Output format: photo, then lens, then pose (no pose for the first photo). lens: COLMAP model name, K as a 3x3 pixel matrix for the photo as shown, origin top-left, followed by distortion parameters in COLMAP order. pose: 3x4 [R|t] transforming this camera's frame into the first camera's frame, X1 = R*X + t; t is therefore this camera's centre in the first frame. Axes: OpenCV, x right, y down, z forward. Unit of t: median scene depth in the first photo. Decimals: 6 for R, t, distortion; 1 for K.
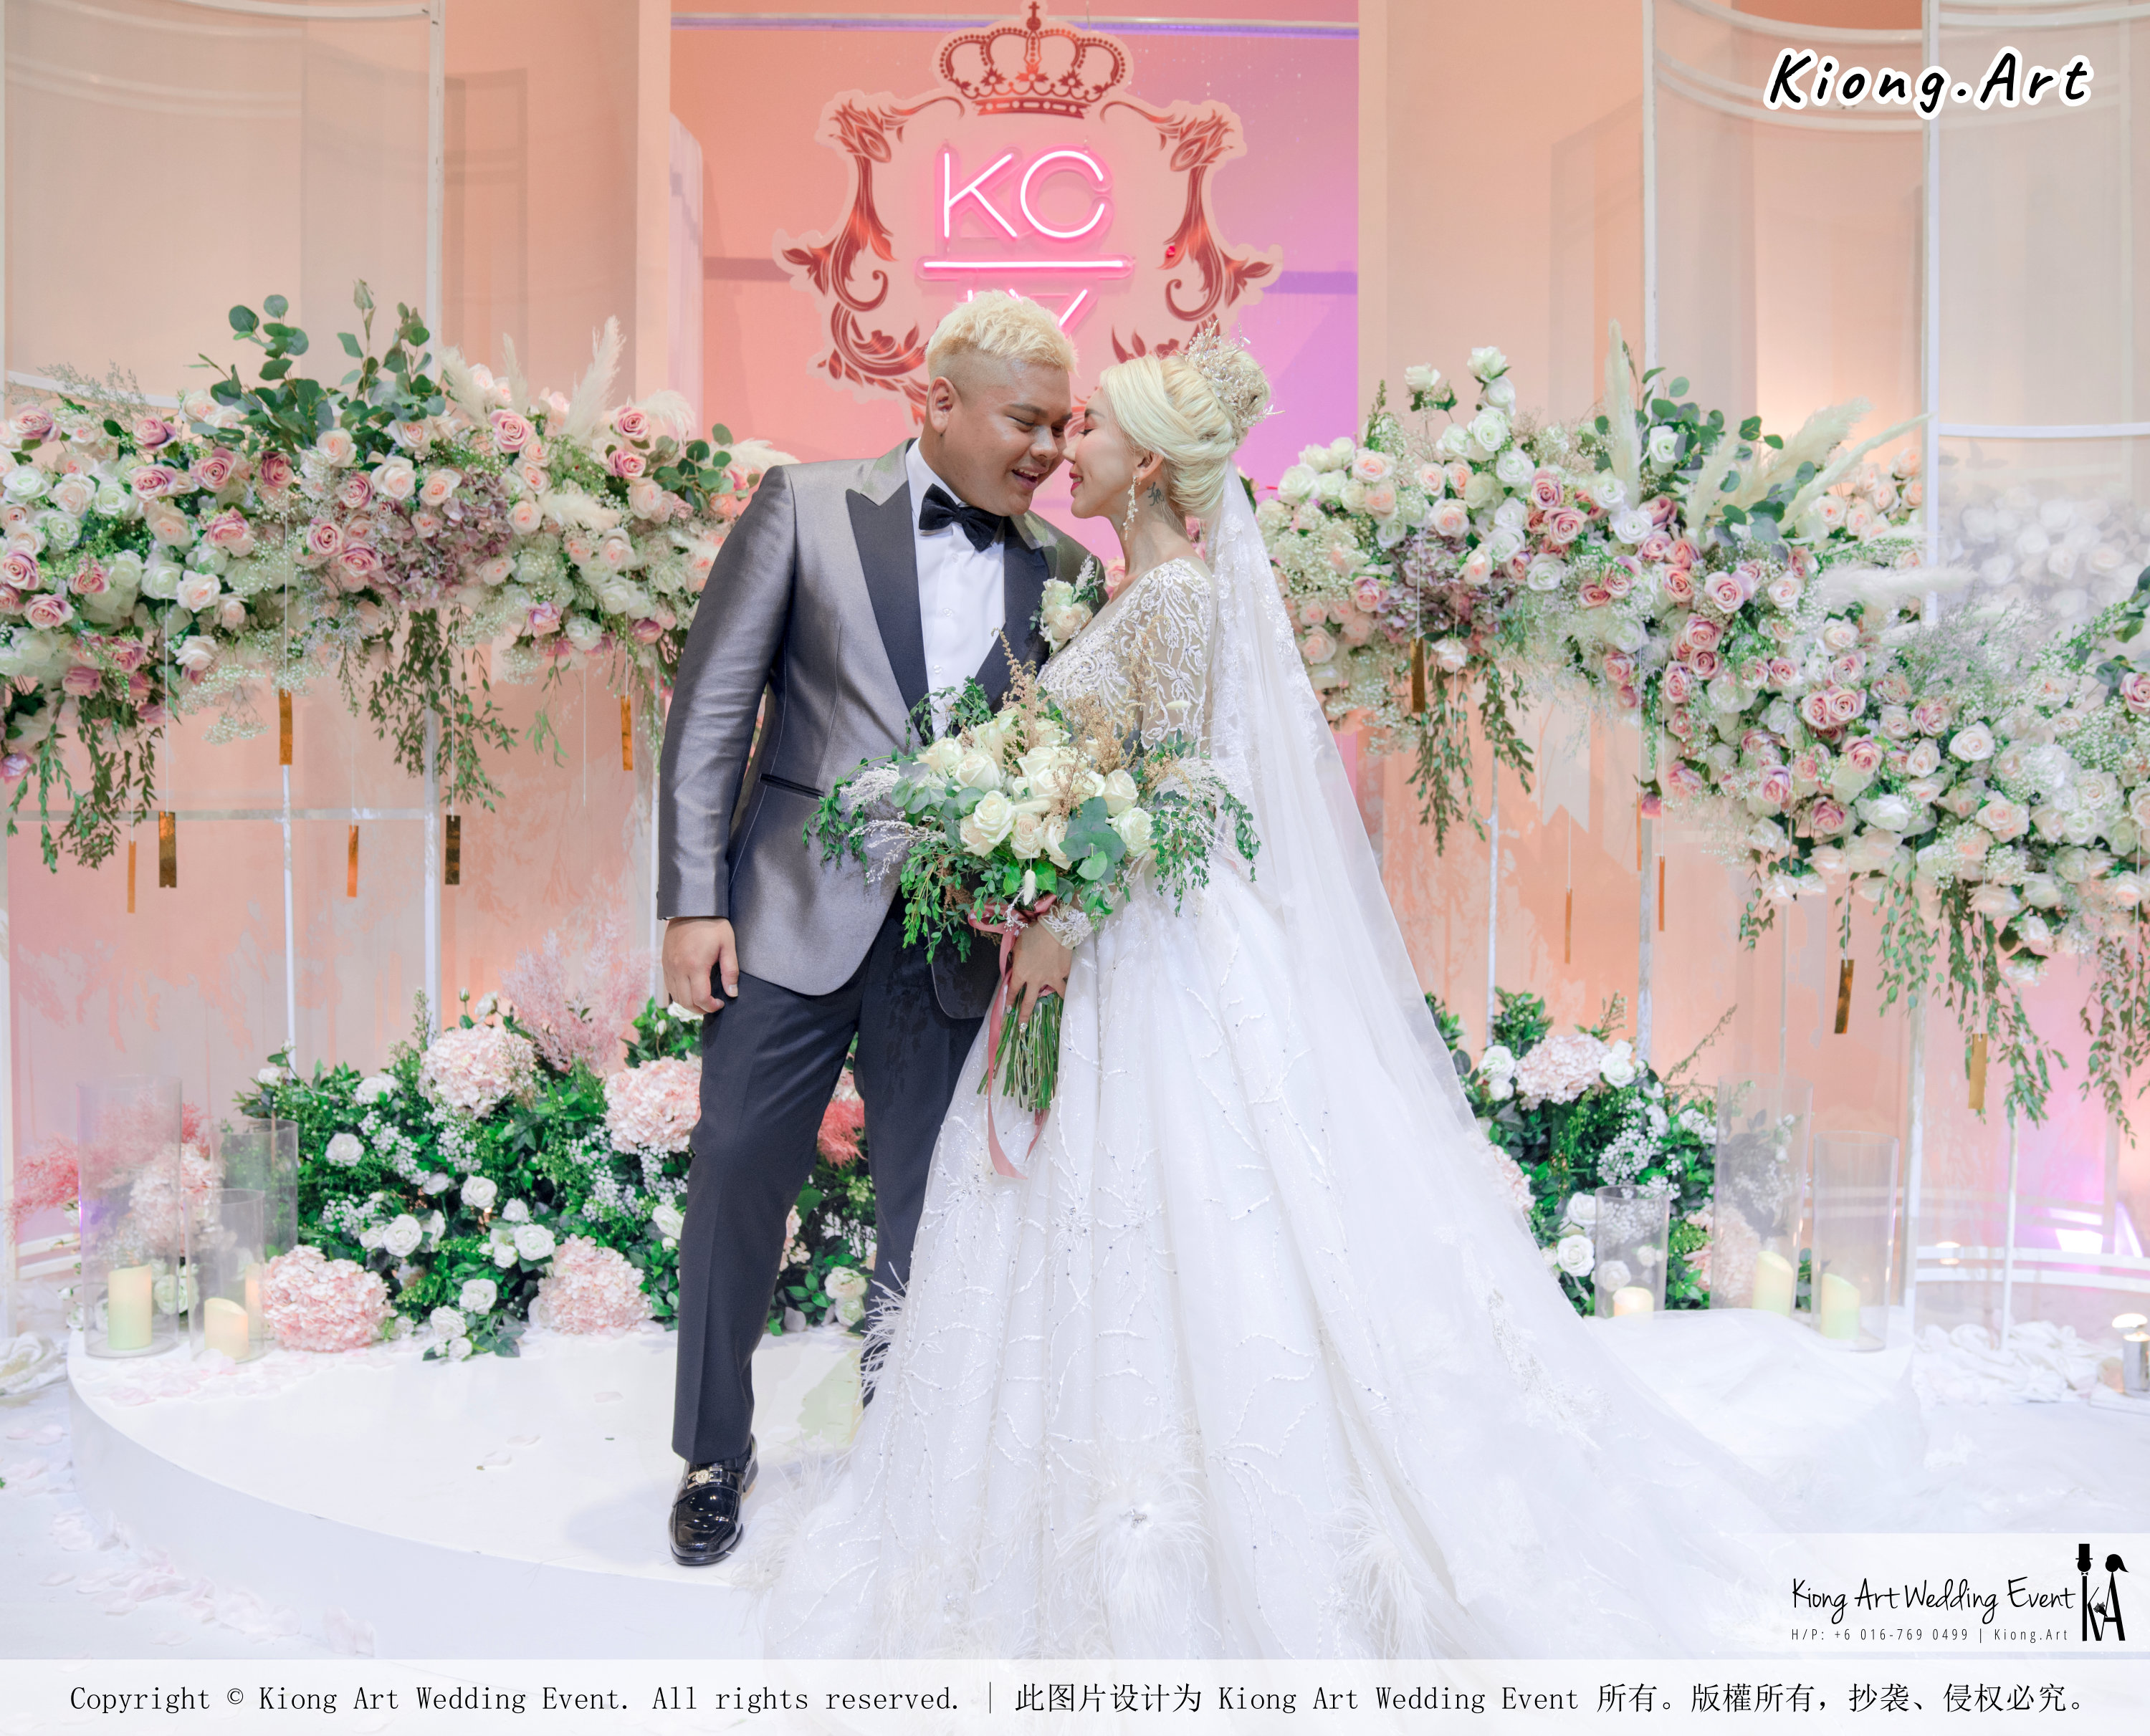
lens RADIAL K [[1946.8, 0, 1173.5], [0, 1946.8, 865.6], [0, 0, 1]] dist [-0.141476, 0.113050]
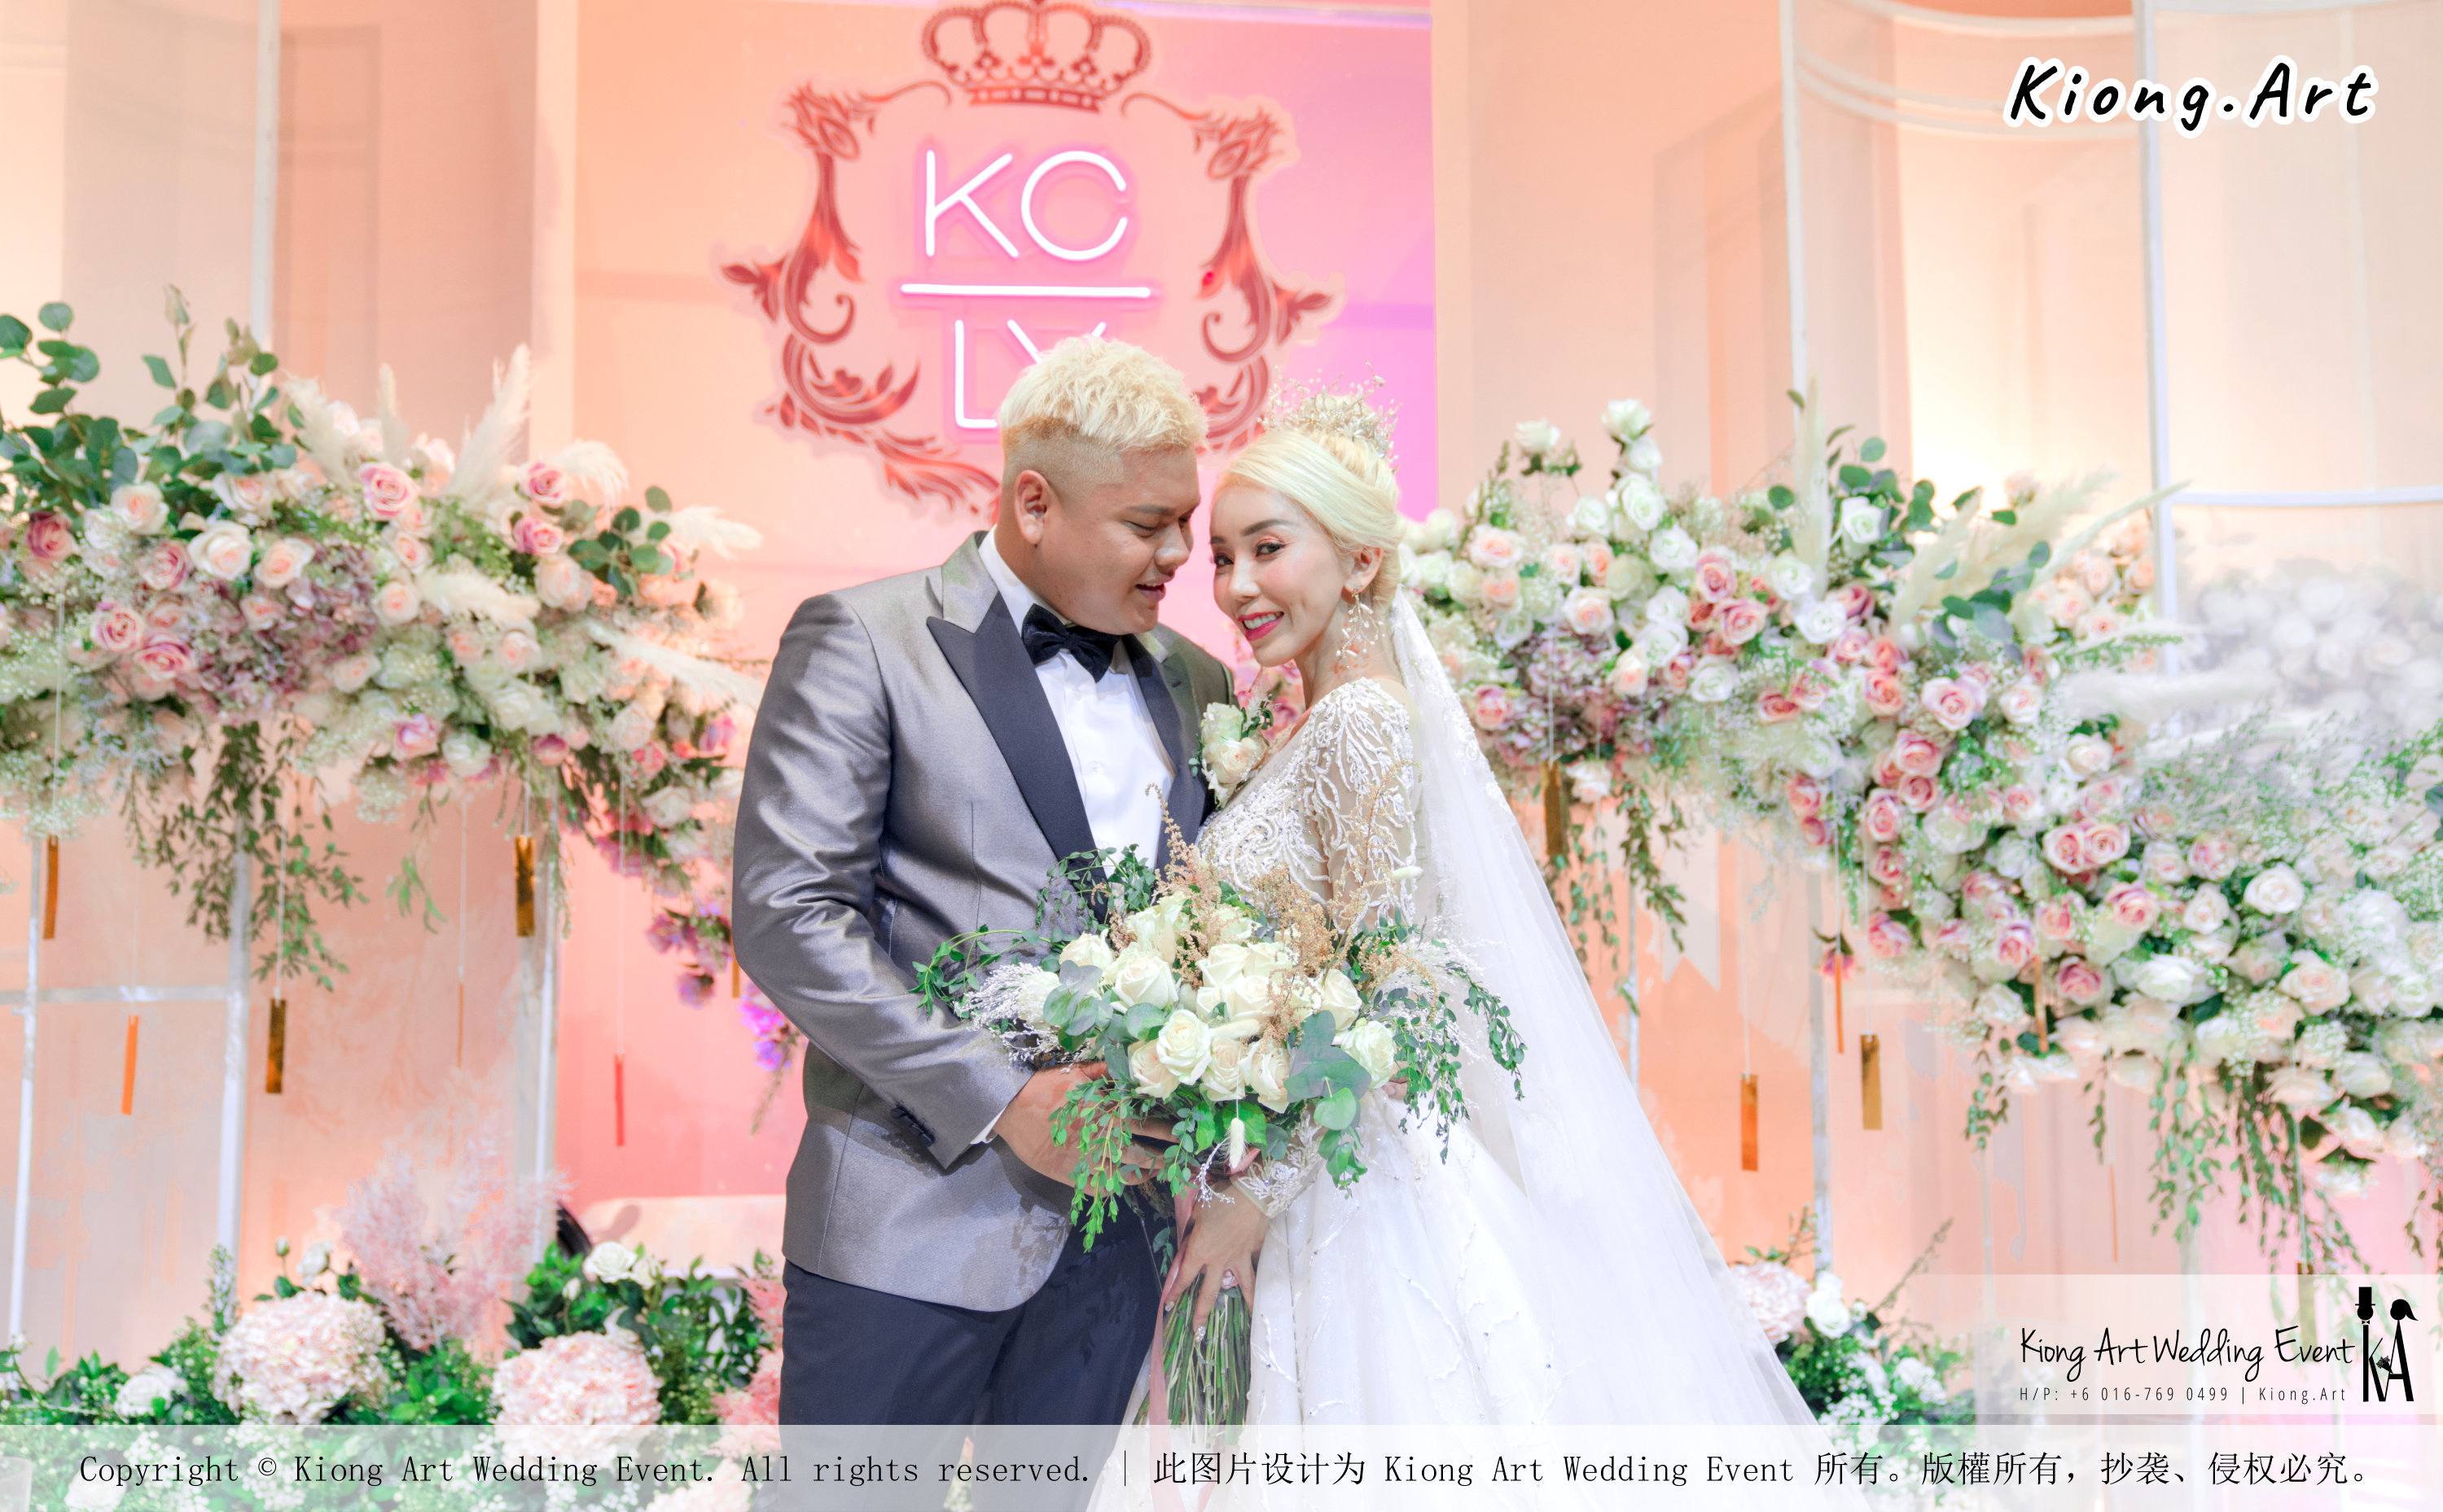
lens RADIAL K [[2259.5, 0, 1226.5], [0, 2259.5, 690.6], [0, 0, 1]] dist [-0.046490, 0.150489]
pose [[0.995986, -0.001081, 0.089504, -0.091981], [0.012263, 0.992145, -0.124488, -0.032959], [-0.088666, 0.125086, 0.988176, 0.093474]]
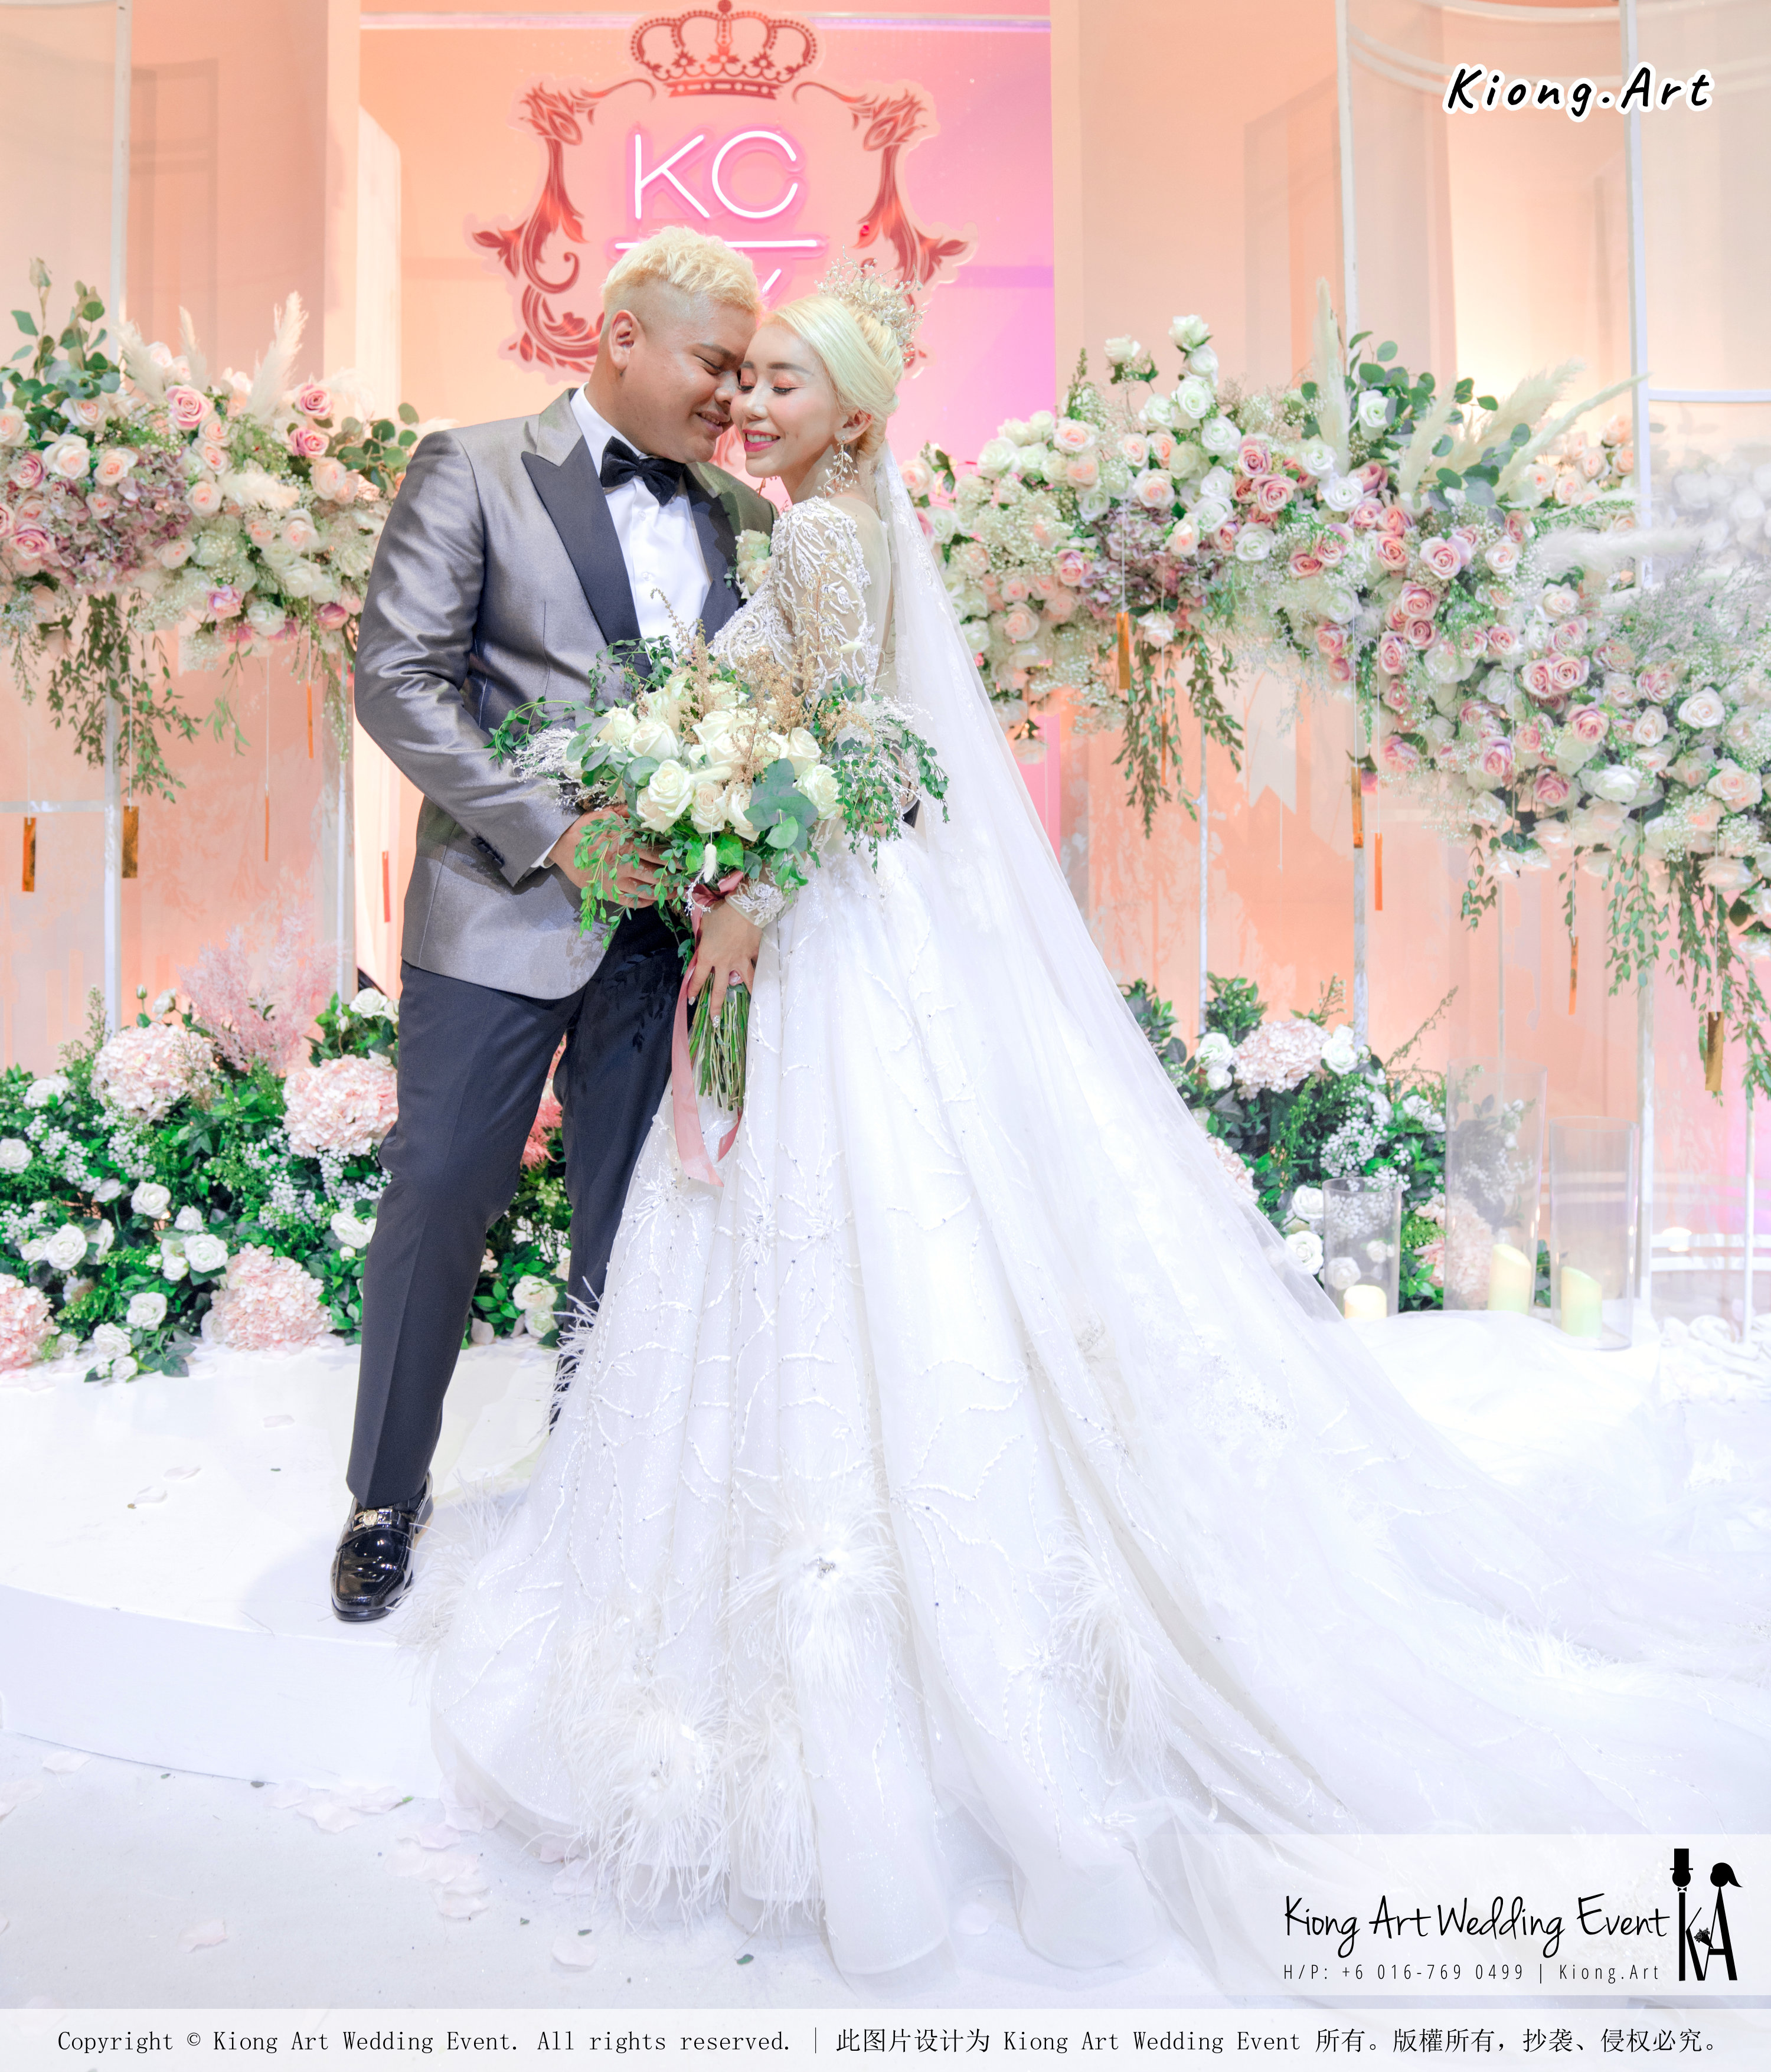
lens RADIAL K [[1850.7, 0, 882.6], [0, 1850.7, 762.5], [0, 0, 1]] dist [-0.142668, 0.116296]
pose [[0.999910, -0.012203, 0.005591, -0.000885], [0.012486, 0.998484, -0.053610, 0.005898], [-0.004928, 0.053675, 0.998546, 0.083685]]
